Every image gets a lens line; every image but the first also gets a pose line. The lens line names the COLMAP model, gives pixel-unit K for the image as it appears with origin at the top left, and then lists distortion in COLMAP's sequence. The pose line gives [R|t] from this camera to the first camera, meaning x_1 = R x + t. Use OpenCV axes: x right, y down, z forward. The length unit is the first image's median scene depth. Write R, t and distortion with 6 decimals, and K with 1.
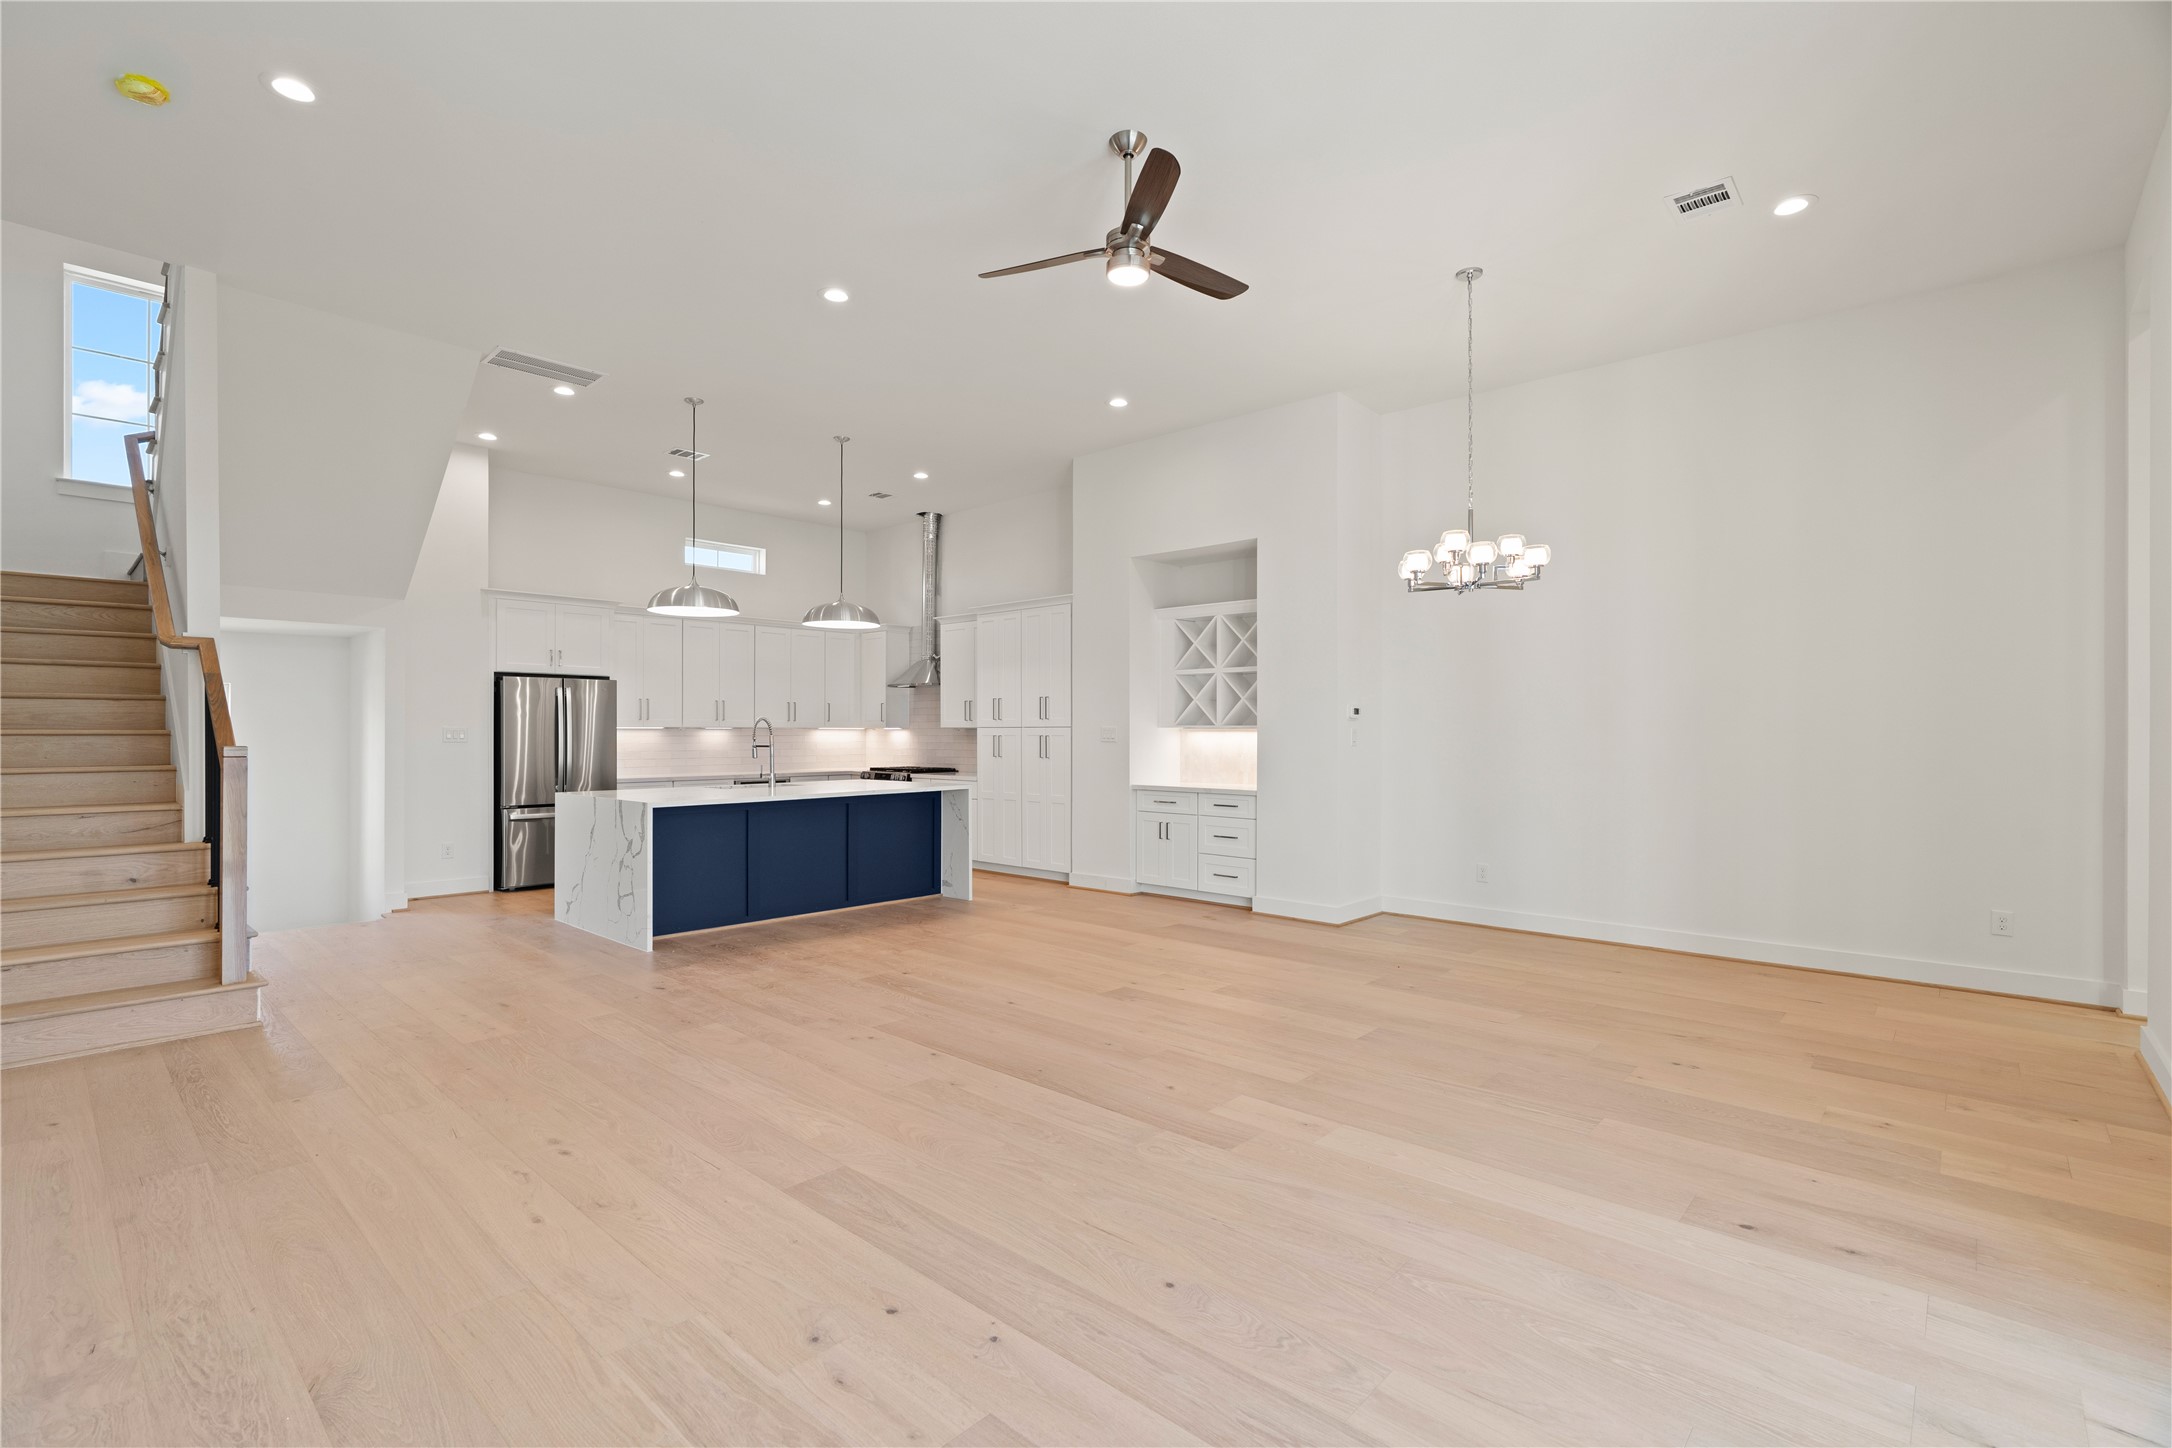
lens RADIAL K [[980.0, 0, 1080.1], [0, 980.0, 731.2], [0, 0, 1]] dist [-0.002461, 0.000034]
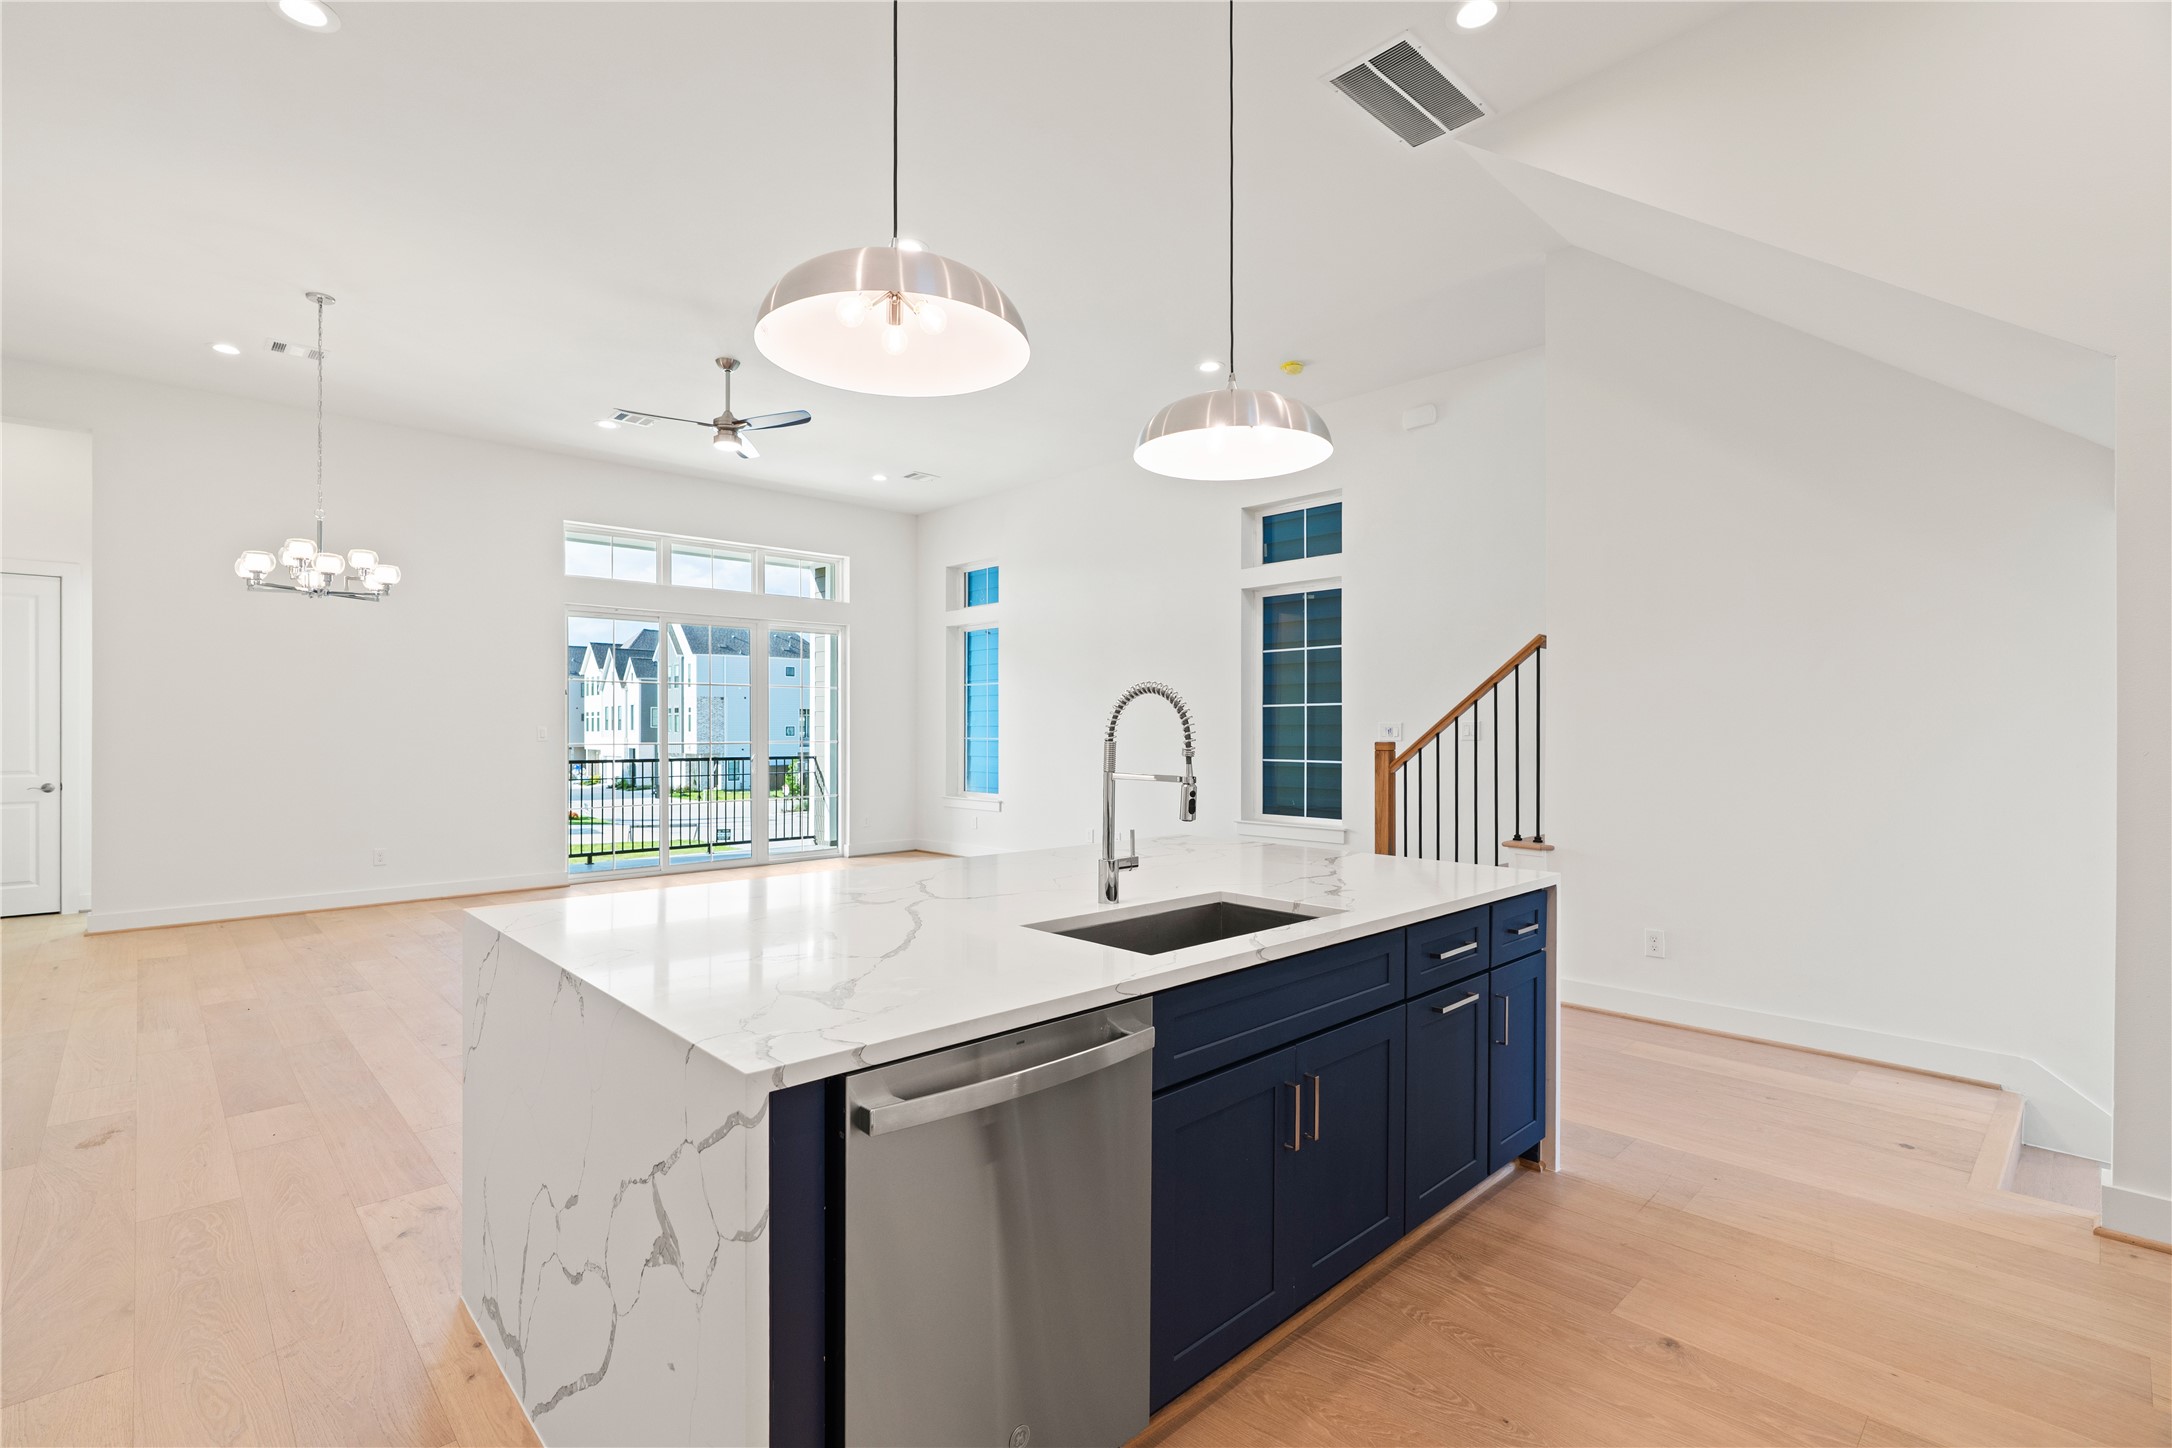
lens RADIAL K [[1002.0, 0, 1088.3], [0, 1002.0, 729.7], [0, 0, 1]] dist [-0.002821, -0.000290]
pose [[-0.998044, -0.000378, 0.062514, -0.313877], [-0.000362, 1.000000, 0.000260, 0.000530], [-0.062514, 0.000237, -0.998044, 1.270723]]
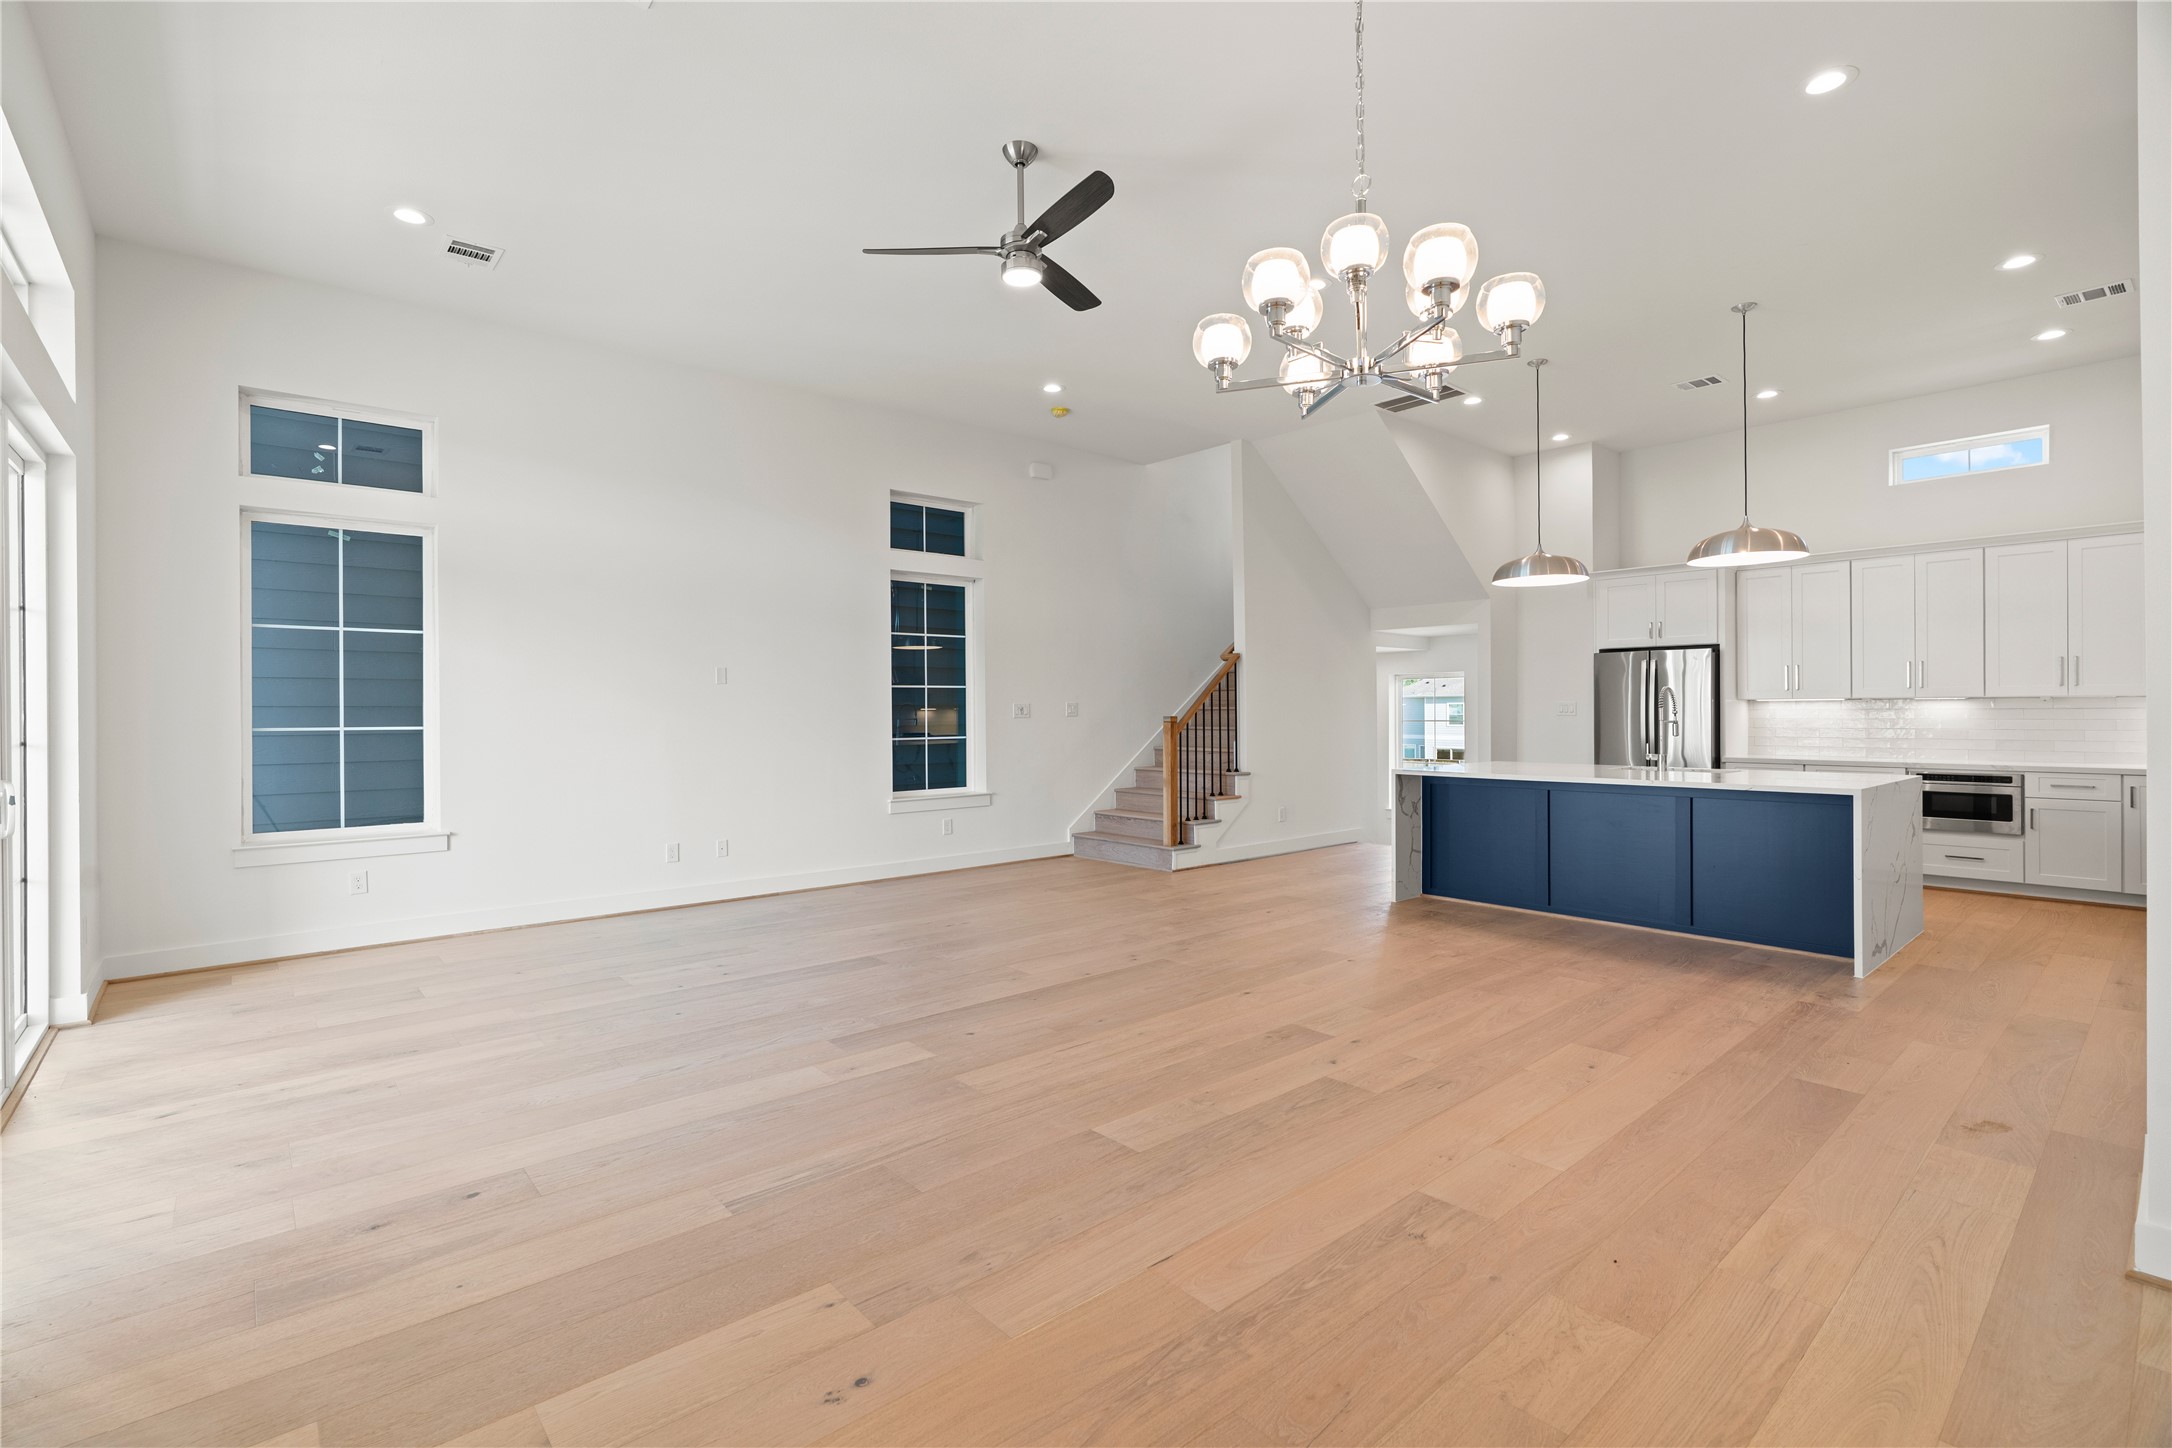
lens RADIAL K [[978.6, 0, 1089.4], [0, 978.6, 714.4], [0, 0, 1]] dist [-0.003705, 0.000435]
pose [[-0.106126, 0.005224, -0.994339, 0.535230], [0.006188, 0.999970, 0.004593, 0.002151], [0.994333, -0.005665, -0.106155, 0.577642]]
